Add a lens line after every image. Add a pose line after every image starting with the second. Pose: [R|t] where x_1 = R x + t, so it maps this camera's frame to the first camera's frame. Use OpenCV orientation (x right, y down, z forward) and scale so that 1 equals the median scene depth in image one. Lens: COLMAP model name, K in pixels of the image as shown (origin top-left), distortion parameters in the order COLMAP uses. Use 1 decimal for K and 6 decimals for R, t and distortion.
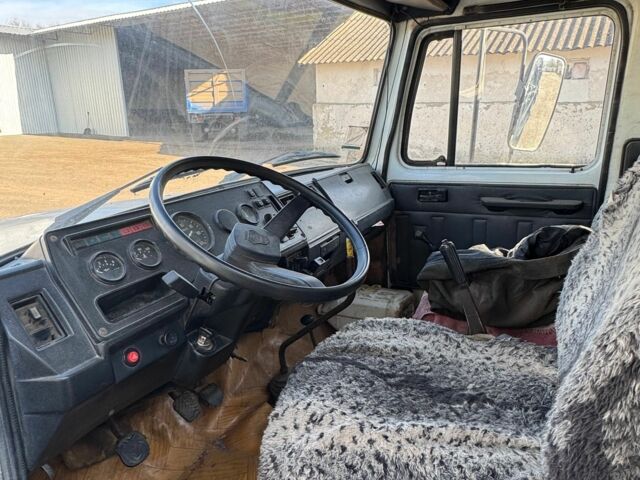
lens RADIAL K [[484.5, 0, 319.2], [0, 484.5, 238.9], [0, 0, 1]] dist [-0.001357, -0.010640]
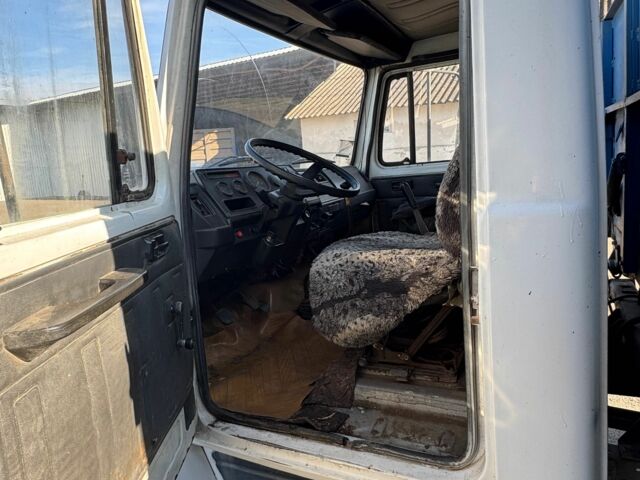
lens RADIAL K [[484.5, 0, 320.0], [0, 484.5, 239.9], [0, 0, 1]] dist [-0.001357, -0.010640]
pose [[0.998296, -0.051866, 0.026731, -0.053268], [0.054473, 0.992619, -0.108351, 0.216470], [-0.020914, 0.109623, 0.993753, -0.398305]]
